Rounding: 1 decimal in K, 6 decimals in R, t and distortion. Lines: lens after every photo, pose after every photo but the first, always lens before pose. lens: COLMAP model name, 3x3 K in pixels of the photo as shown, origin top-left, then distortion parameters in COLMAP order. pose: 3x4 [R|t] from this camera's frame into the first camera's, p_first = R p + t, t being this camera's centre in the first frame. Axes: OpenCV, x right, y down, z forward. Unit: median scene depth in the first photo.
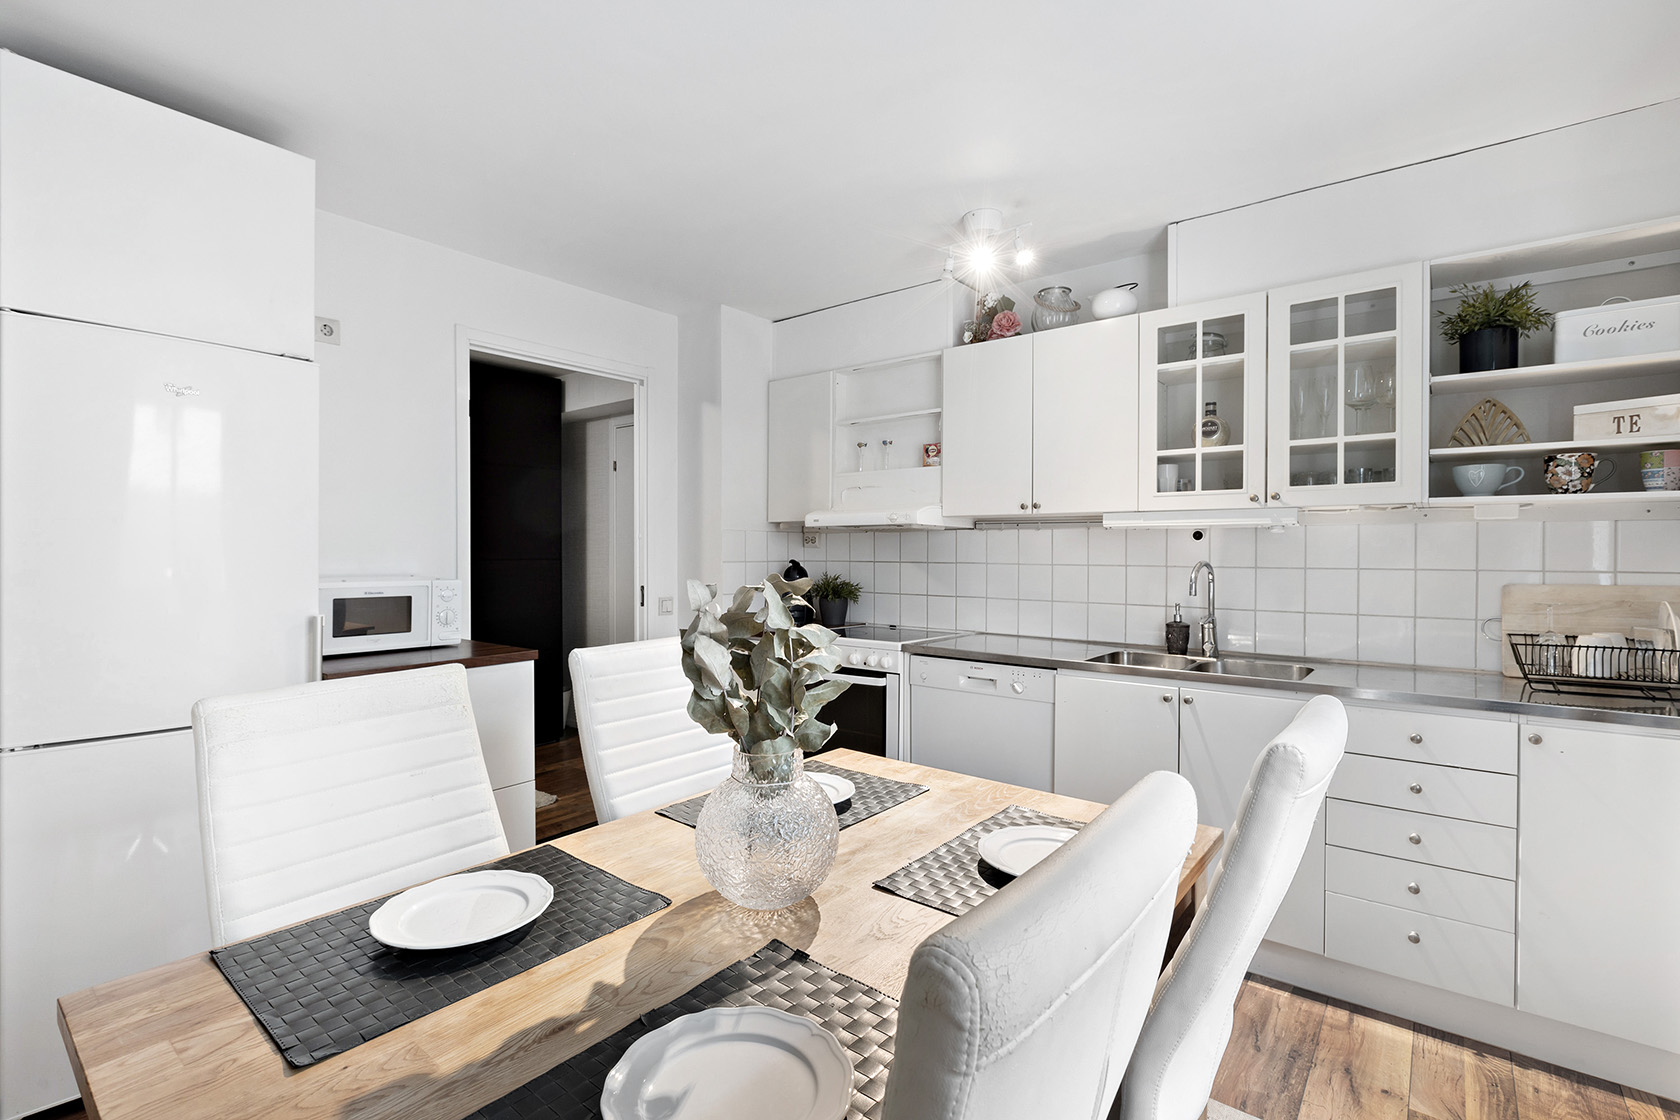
lens RADIAL K [[774.3, 0, 840.0], [0, 774.3, 560.0], [0, 0, 1]] dist [0.000245, 0.000210]
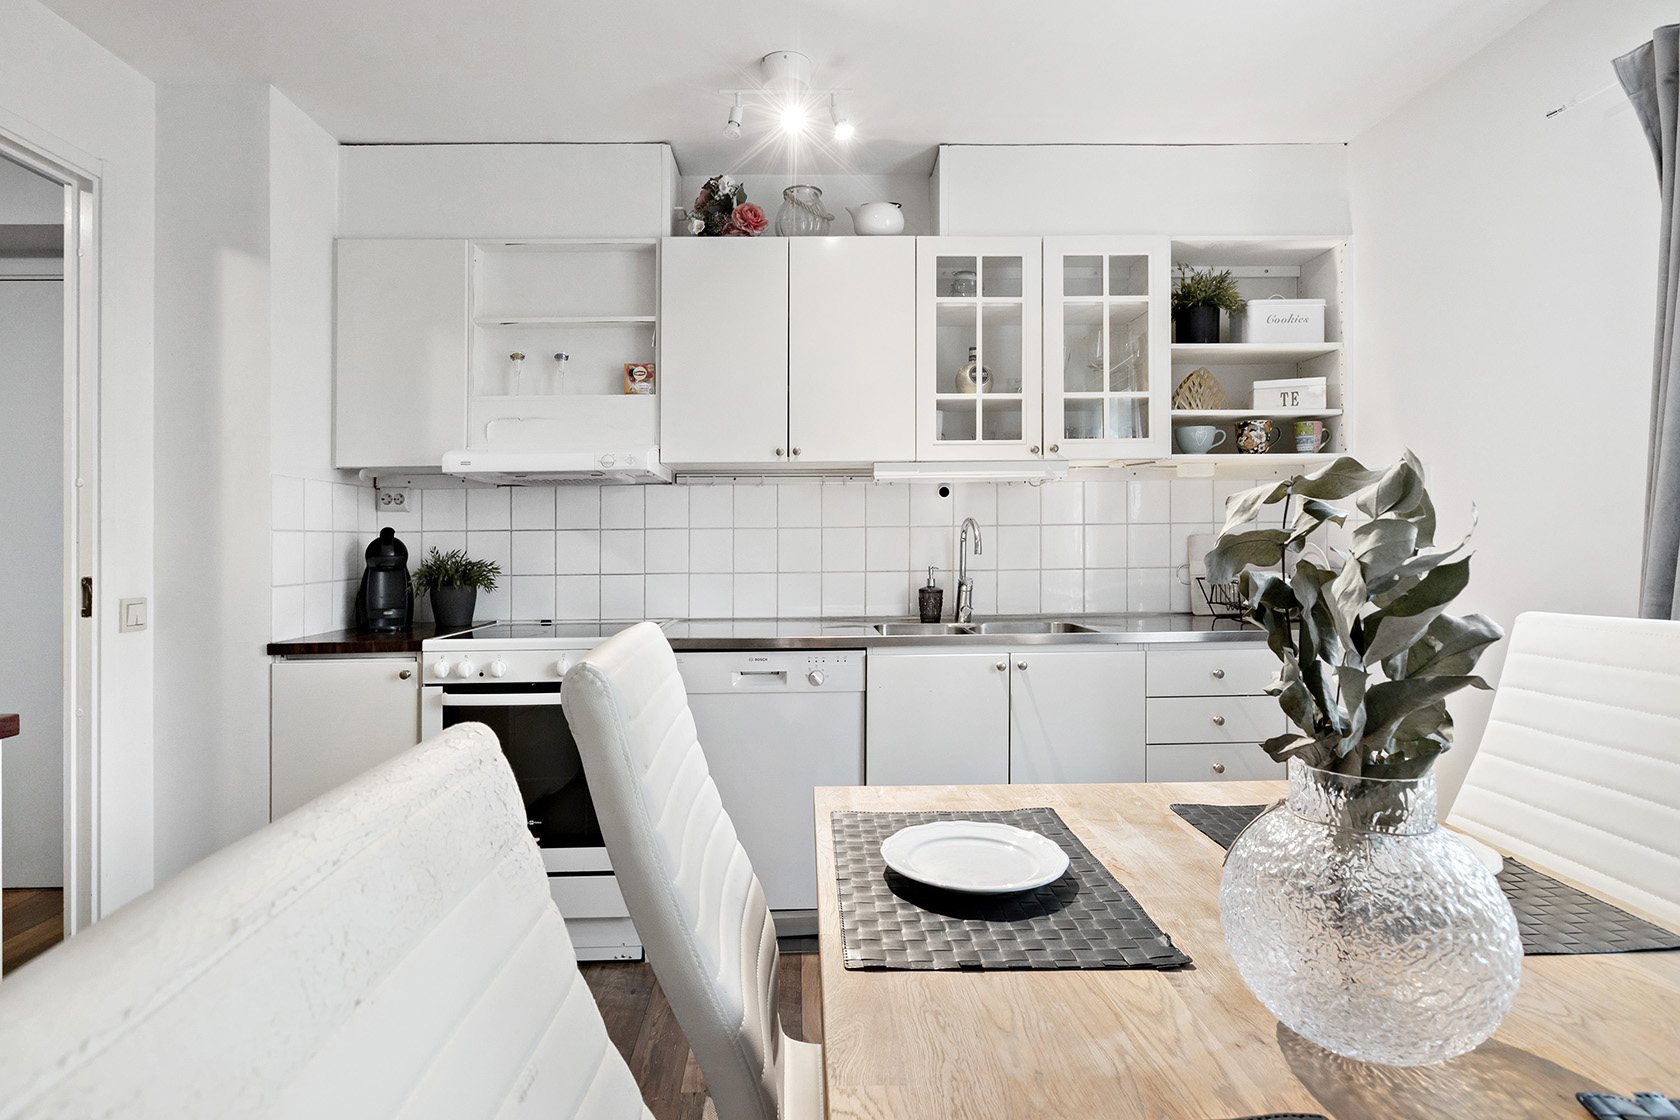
lens RADIAL K [[871.2, 0, 834.5], [0, 871.2, 537.9], [0, 0, 1]] dist [-0.001364, 0.000246]
pose [[0.767889, -0.012325, 0.640465, -0.333339], [0.022767, 0.999708, -0.008058, 0.031006], [-0.640179, 0.020769, 0.767945, 0.317358]]
